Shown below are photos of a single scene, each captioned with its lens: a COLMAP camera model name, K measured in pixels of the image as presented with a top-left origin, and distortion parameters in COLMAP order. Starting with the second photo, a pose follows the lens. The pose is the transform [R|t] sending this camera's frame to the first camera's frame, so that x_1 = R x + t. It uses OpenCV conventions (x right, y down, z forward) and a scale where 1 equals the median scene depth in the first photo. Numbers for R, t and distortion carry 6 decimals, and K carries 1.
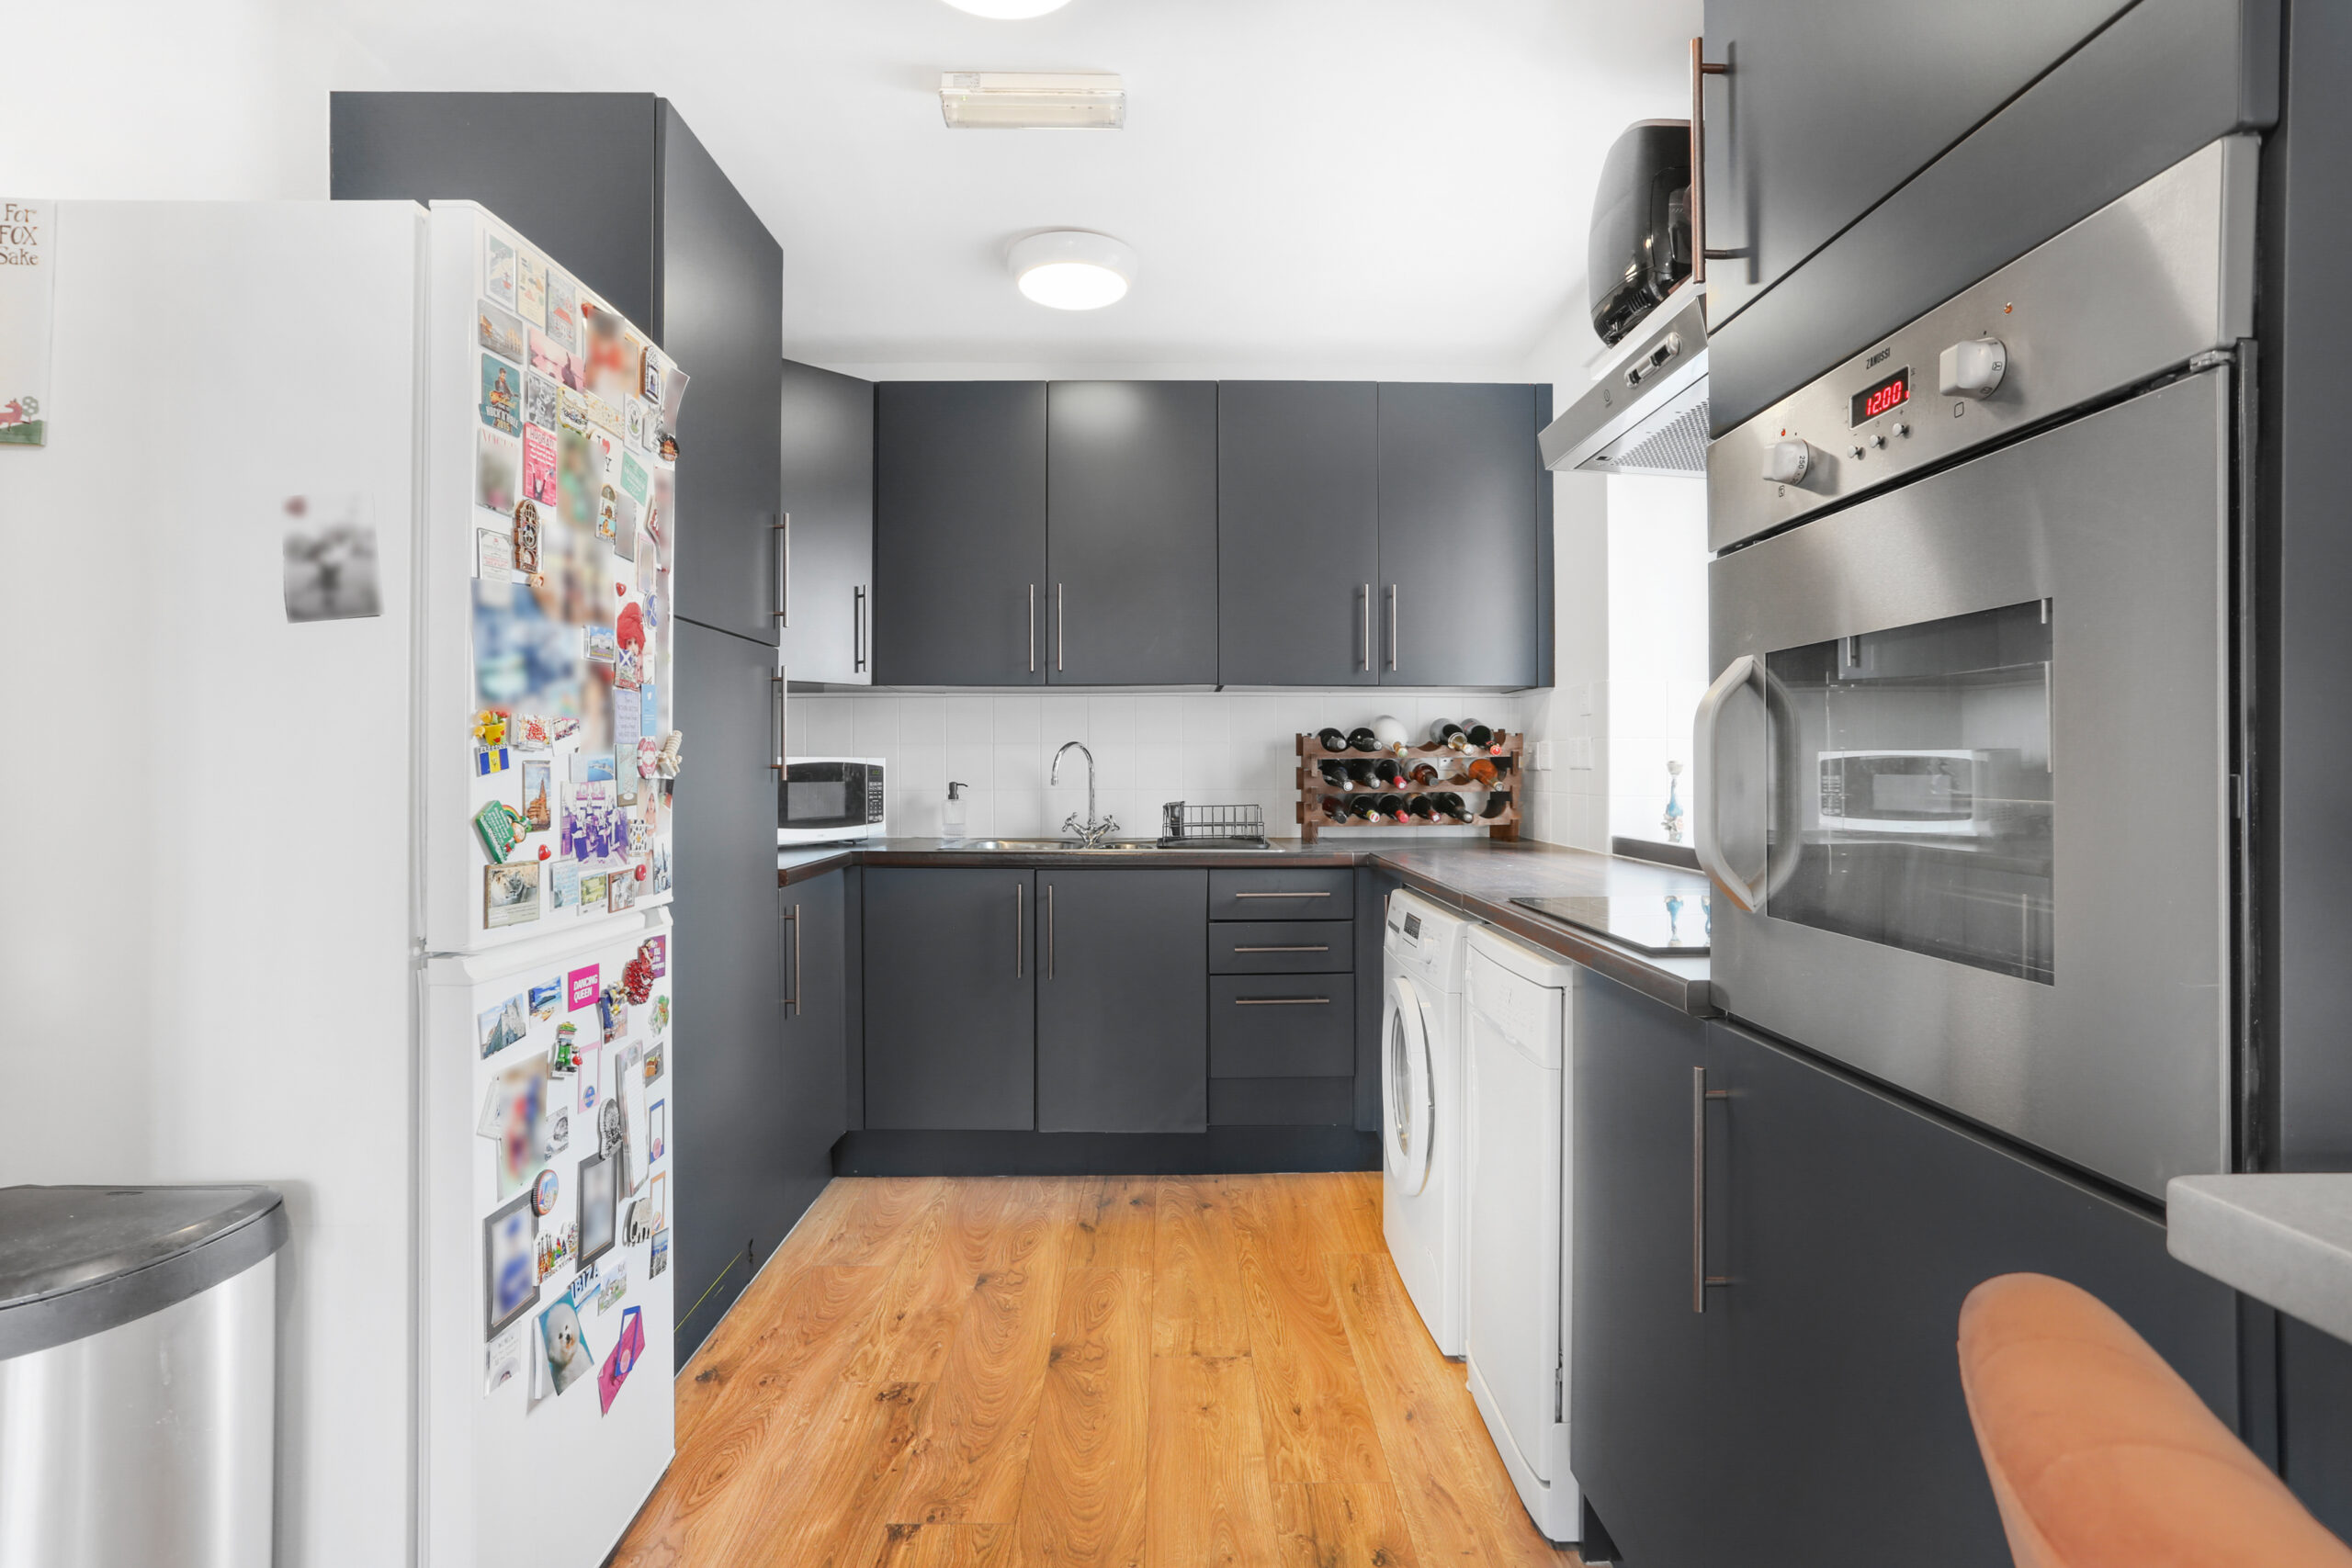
lens RADIAL K [[1178.9, 0, 1154.1], [0, 1178.9, 769.4], [0, 0, 1]] dist [-0.038898, 0.012455]
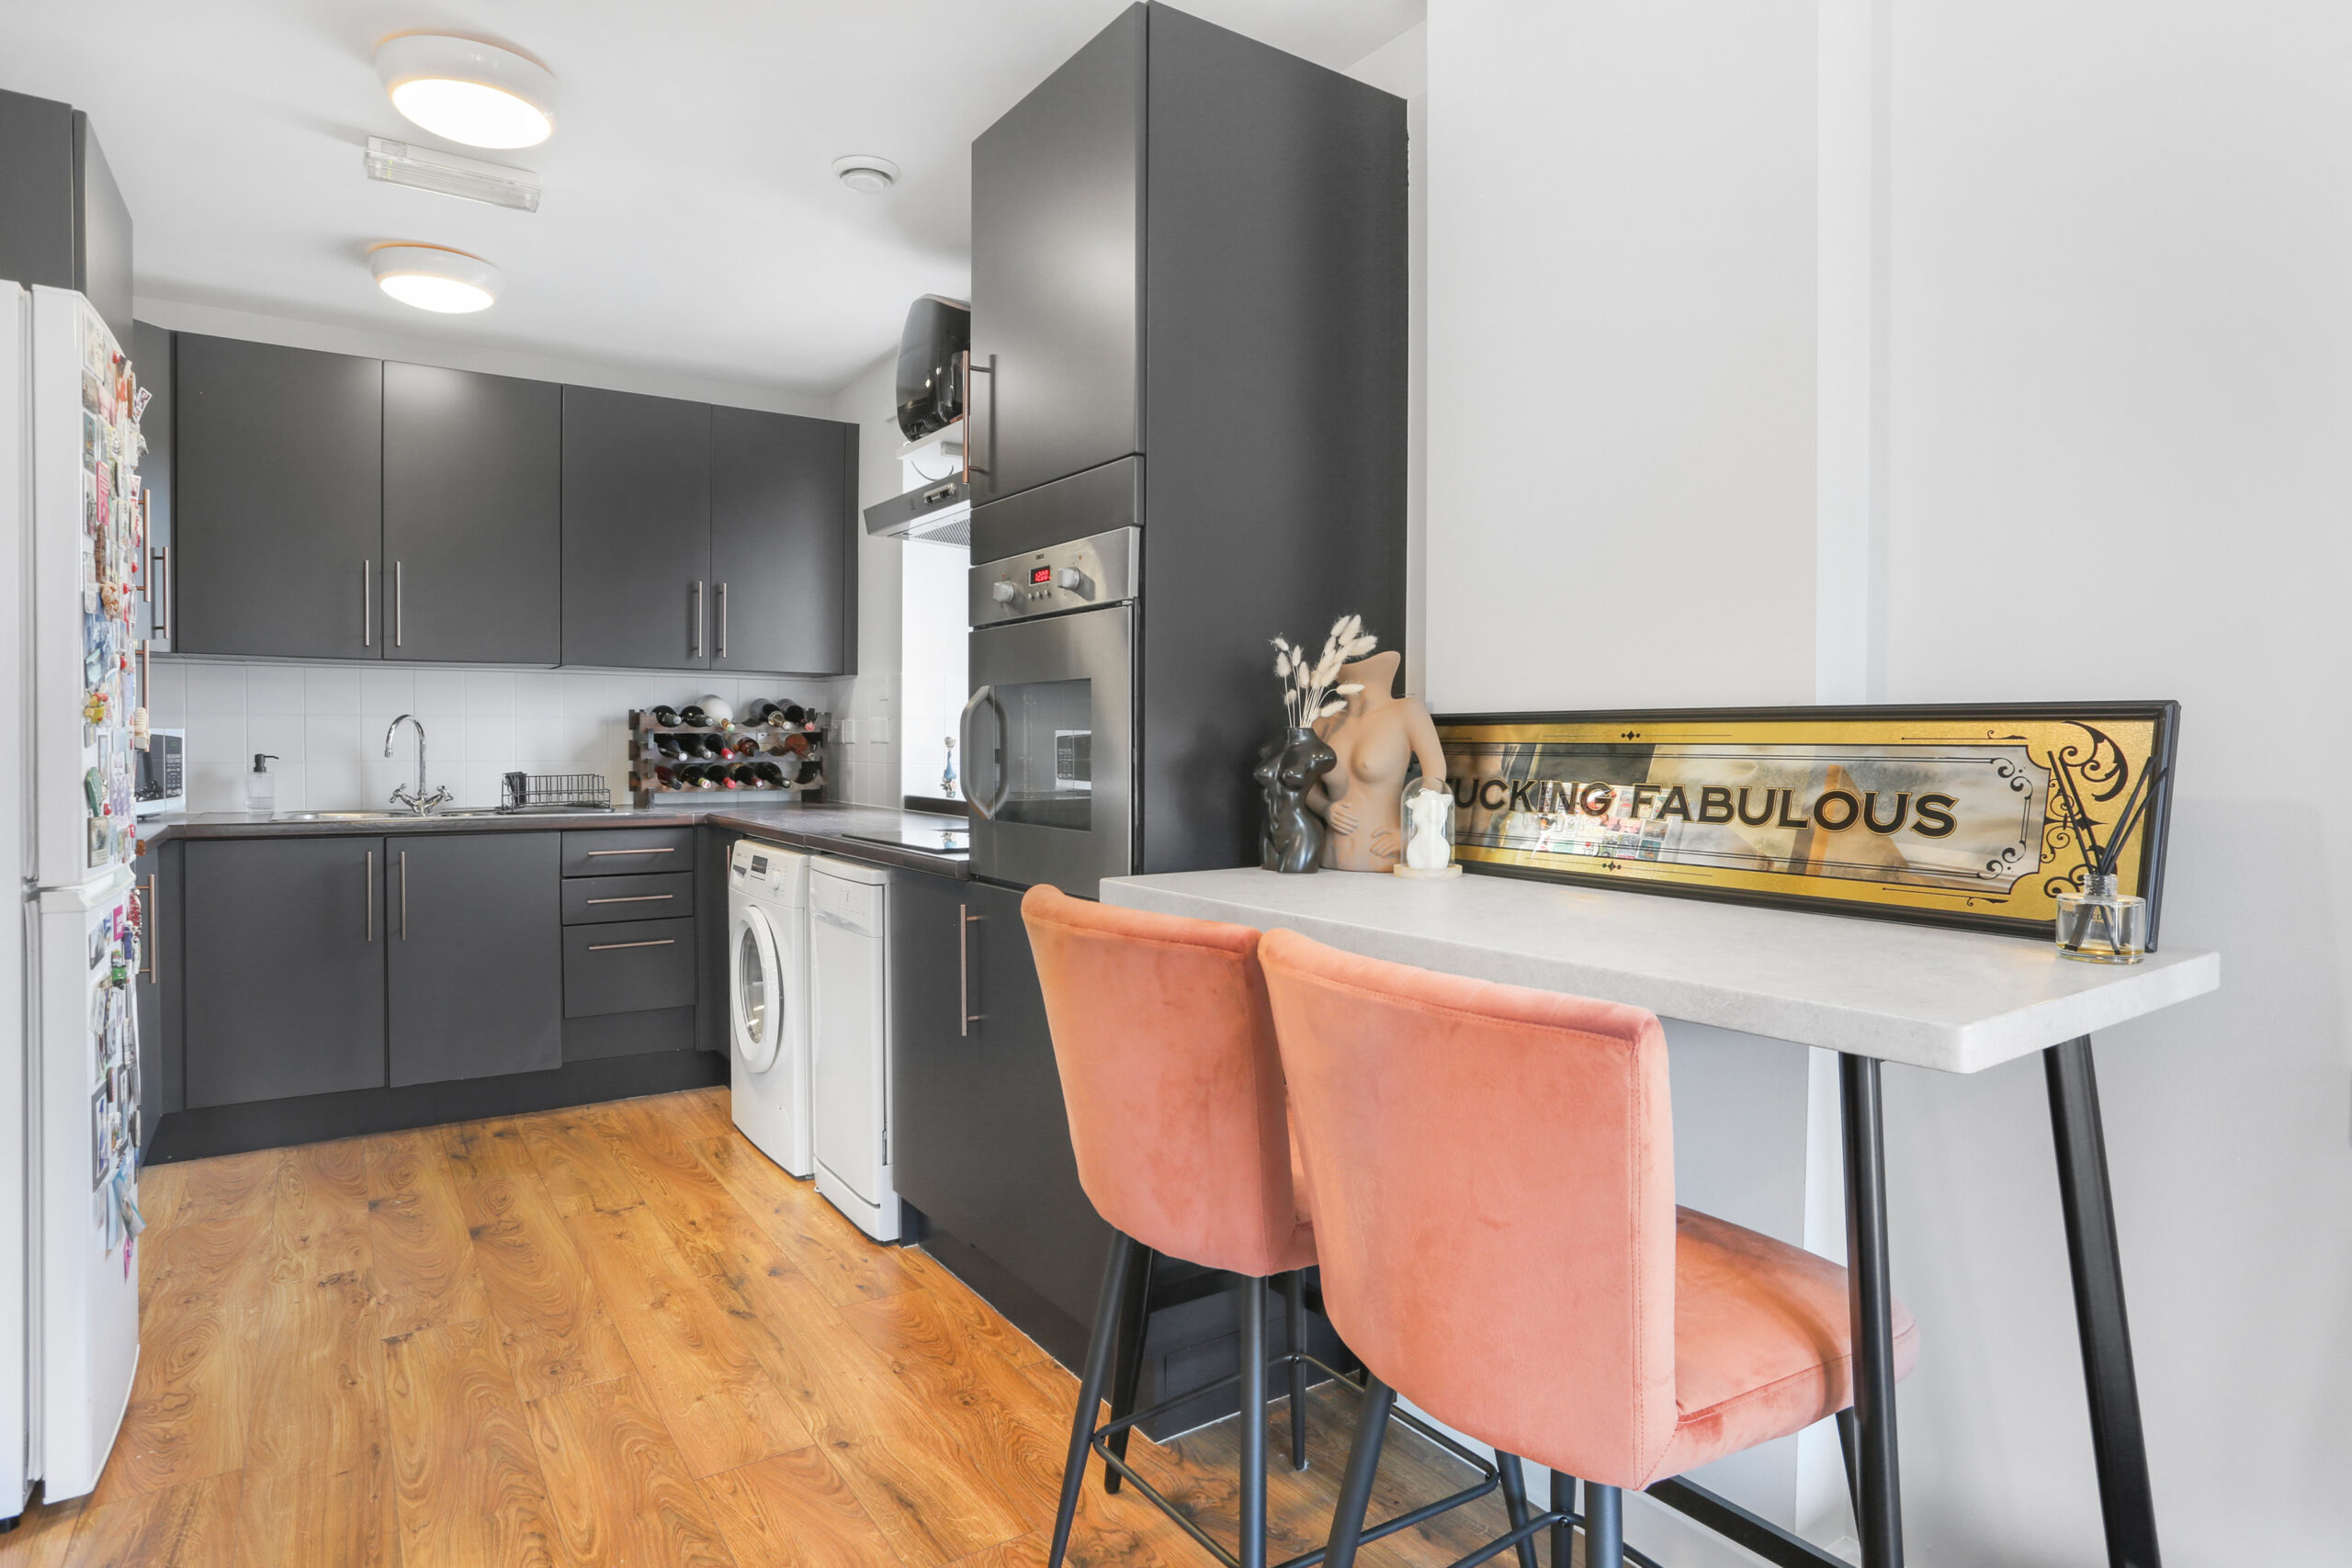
lens RADIAL K [[1359.9, 0, 1176.7], [0, 1359.9, 782.3], [0, 0, 1]] dist [-0.042519, 0.011531]
pose [[0.834154, -0.012181, 0.551398, -0.186547], [-0.004624, 0.999567, 0.029076, -0.001889], [-0.551513, -0.026803, 0.833736, -0.416896]]
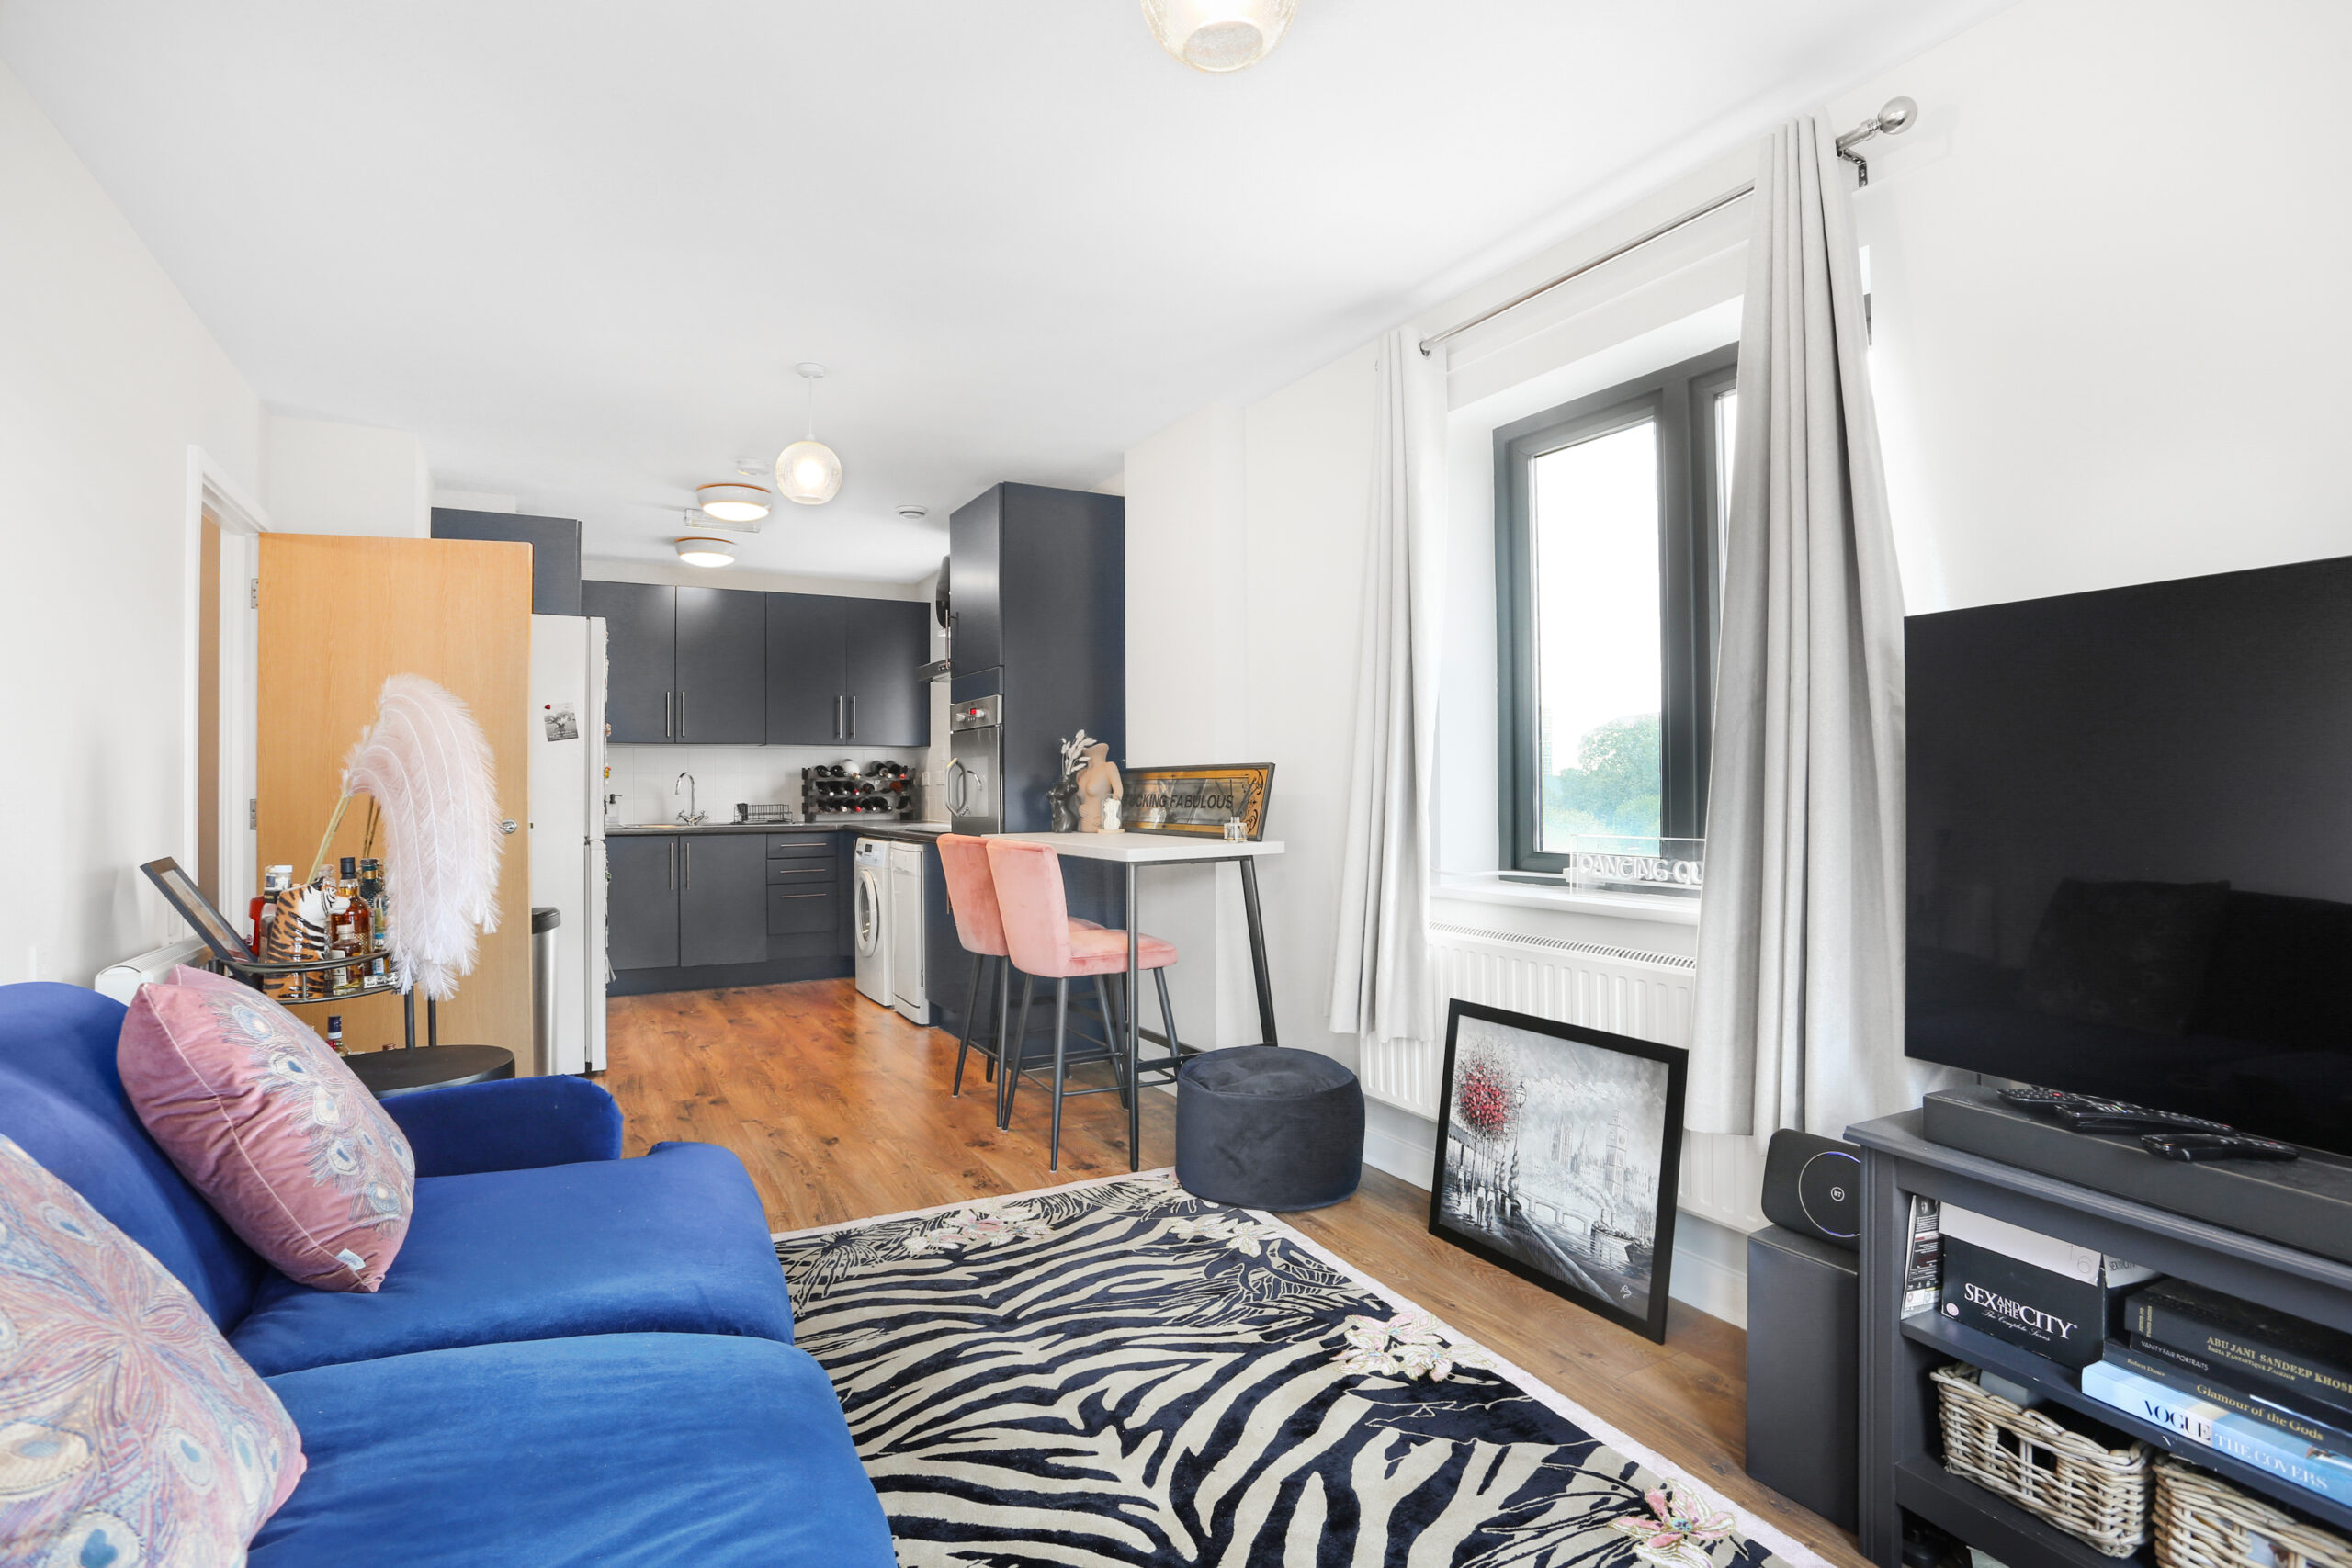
lens RADIAL K [[1218.2, 0, 1193.9], [0, 1218.2, 787.5], [0, 0, 1]] dist [-0.059601, 0.018516]
pose [[0.871882, -0.005267, 0.489688, -0.375504], [0.006245, 0.999980, -0.000362, 0.008789], [-0.489676, 0.003374, 0.871898, -1.355858]]
